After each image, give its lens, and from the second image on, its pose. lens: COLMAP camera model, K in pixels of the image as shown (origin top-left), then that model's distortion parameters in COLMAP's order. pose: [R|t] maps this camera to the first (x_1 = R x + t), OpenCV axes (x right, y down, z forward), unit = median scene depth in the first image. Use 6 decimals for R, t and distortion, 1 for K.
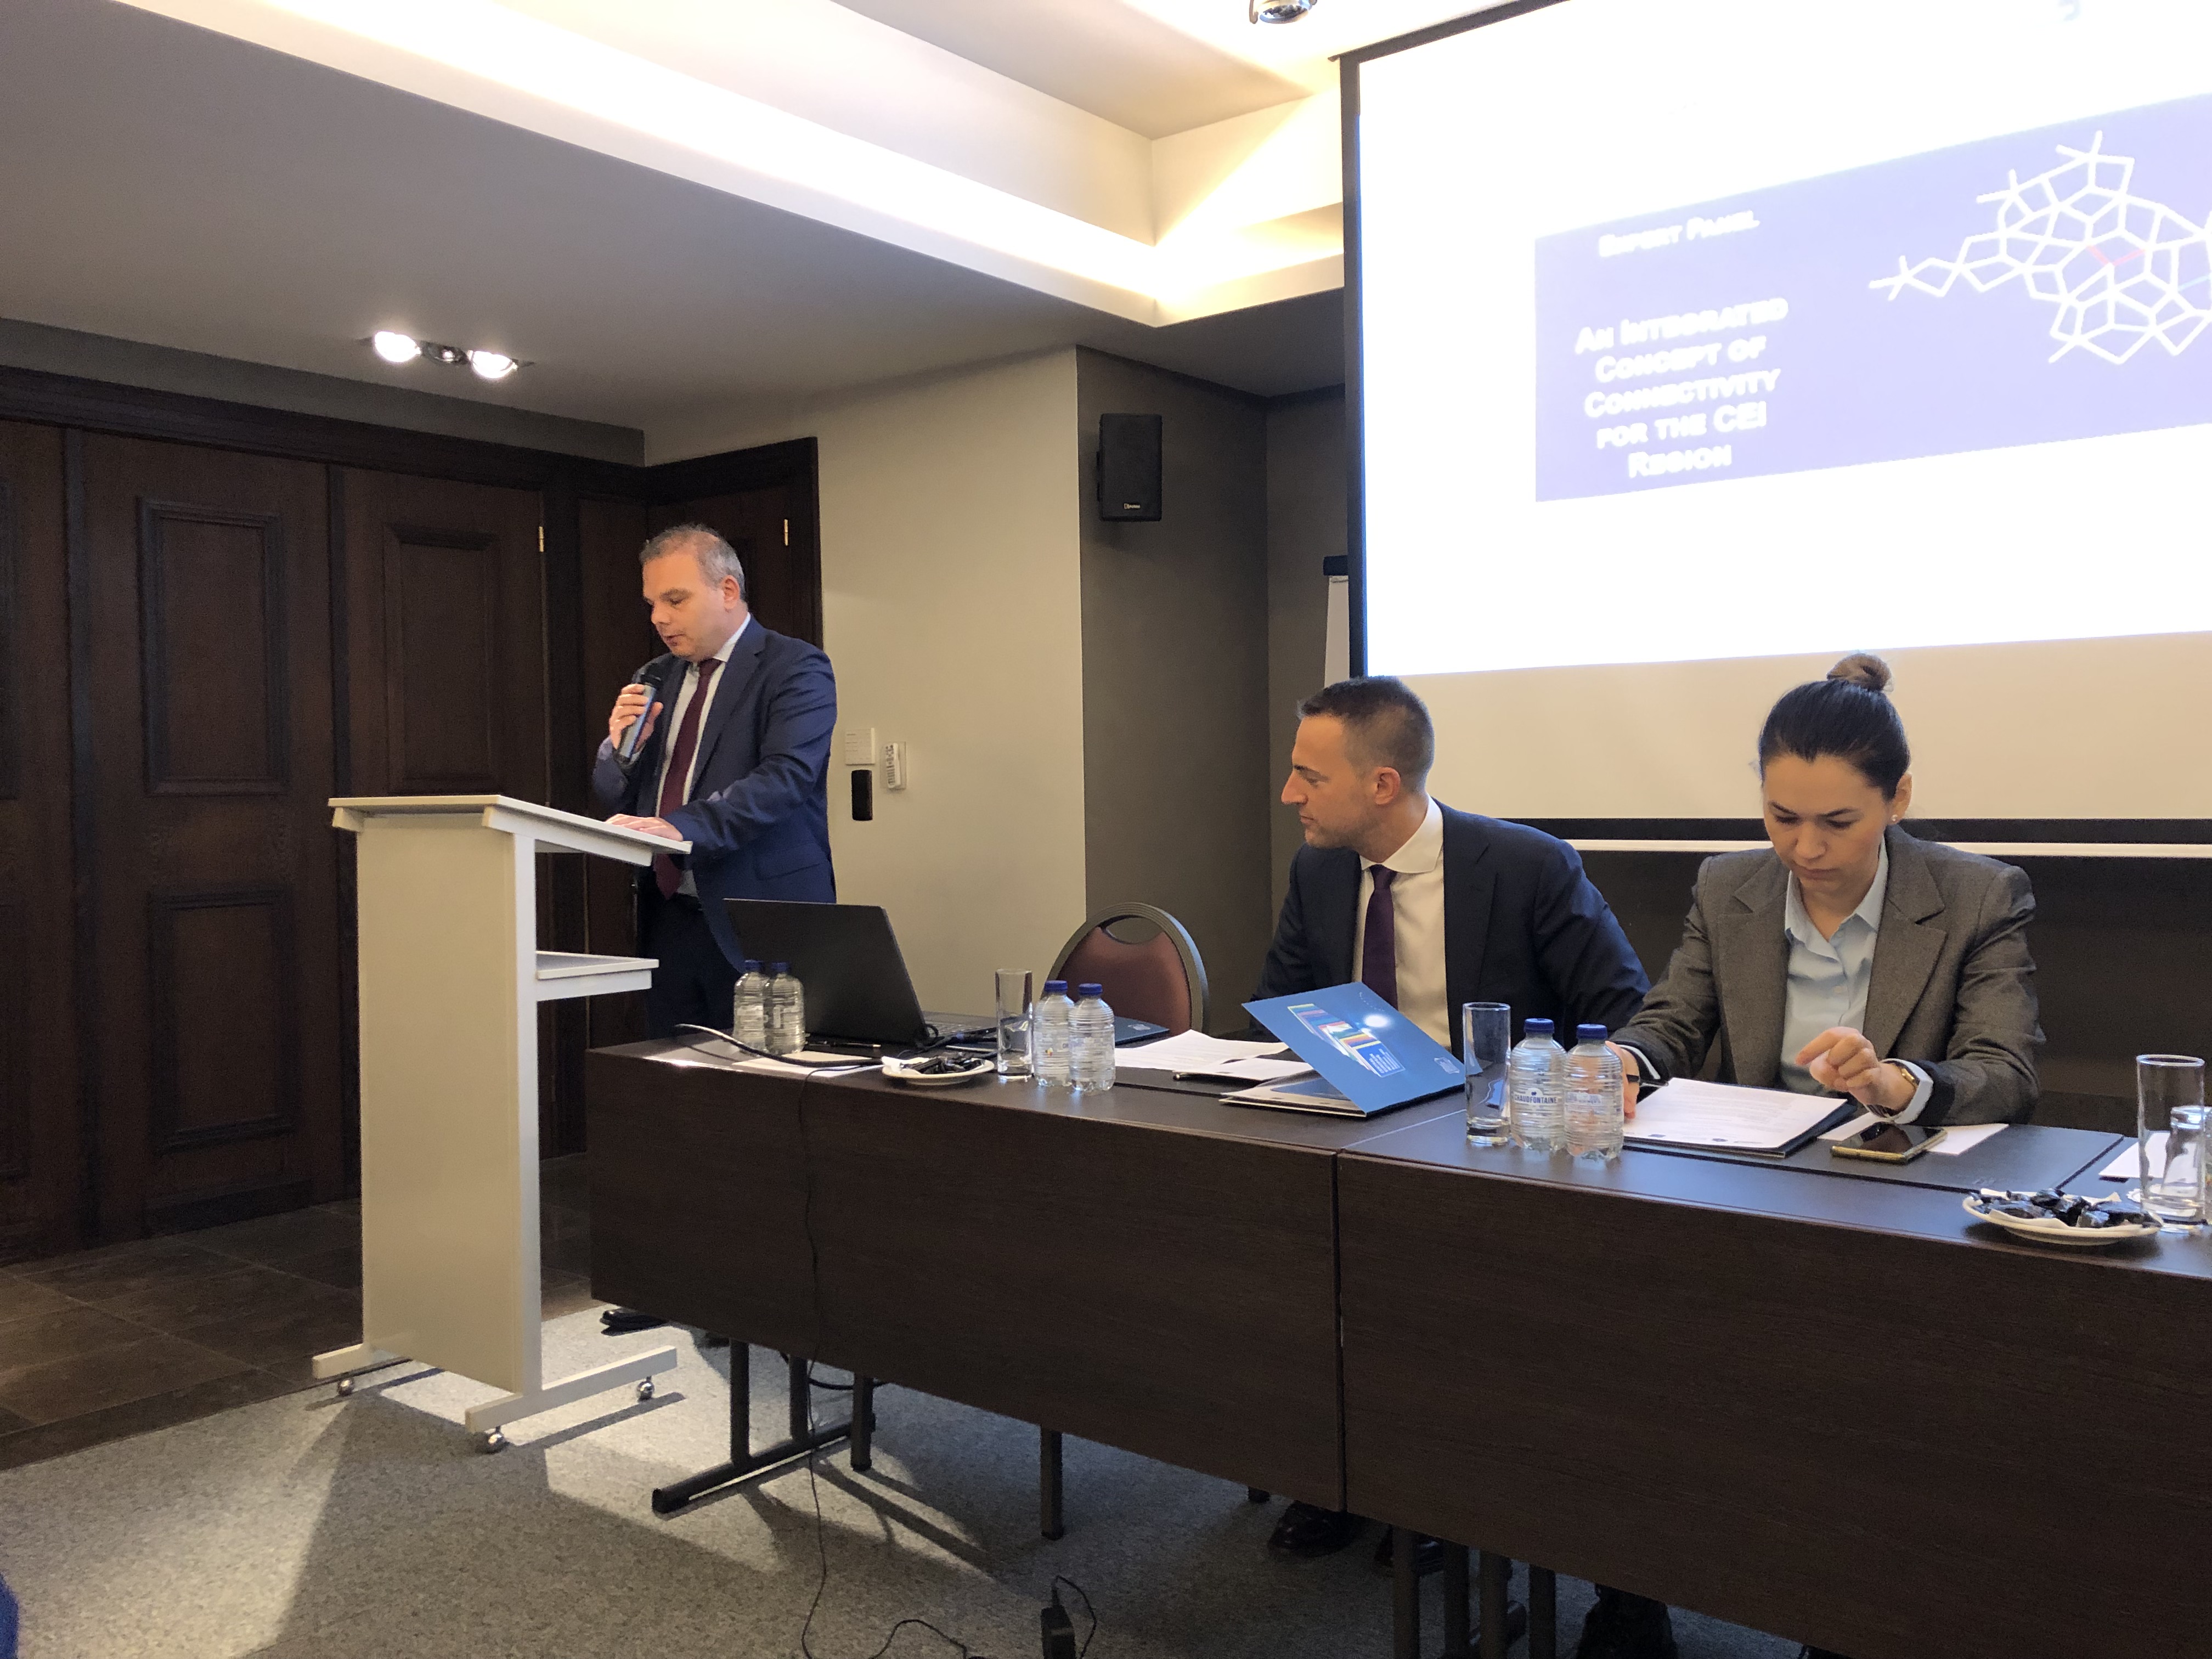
lens RADIAL K [[1841.1, 0, 1106.0], [0, 1841.1, 829.5], [0, 0, 1]] dist [0.020147, -0.005945]
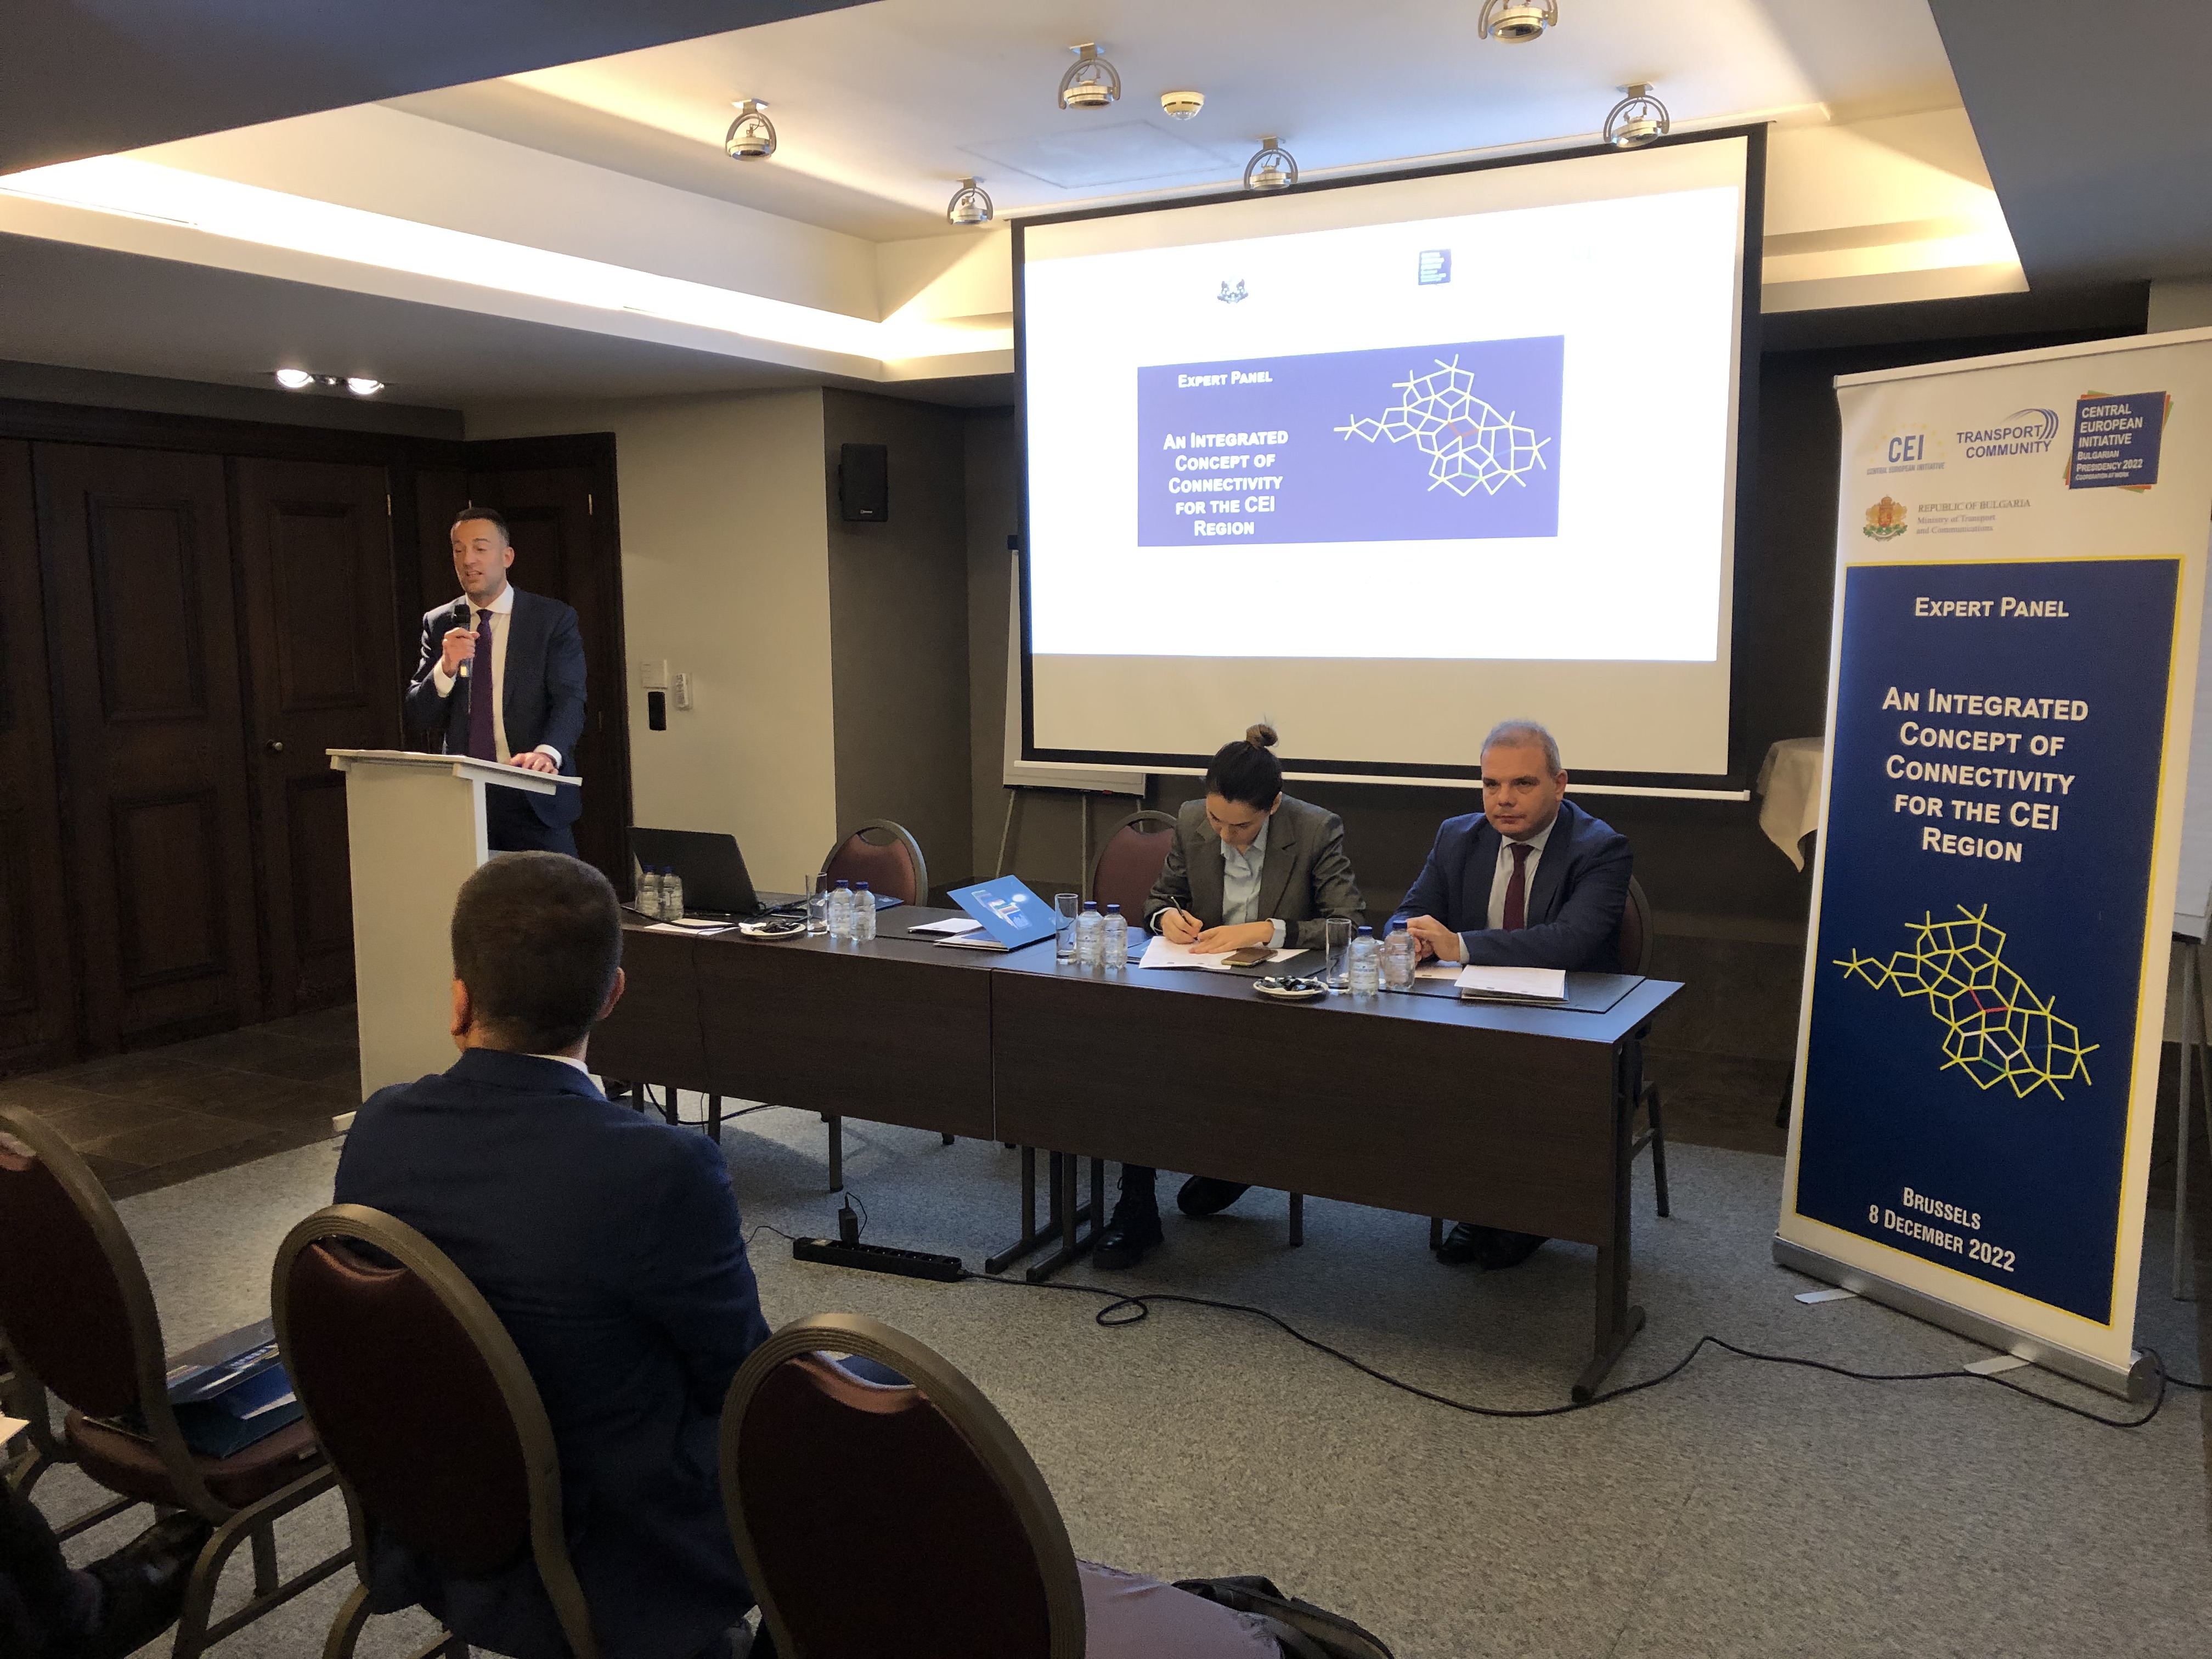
lens RADIAL K [[1841.1, 0, 1106.0], [0, 1841.1, 829.5], [0, 0, 1]] dist [0.020147, -0.005945]
pose [[0.987583, -0.012160, 0.156626, -0.037122], [-0.002665, 0.995559, 0.094101, -0.093569], [-0.157075, -0.093350, 0.983165, -0.553932]]
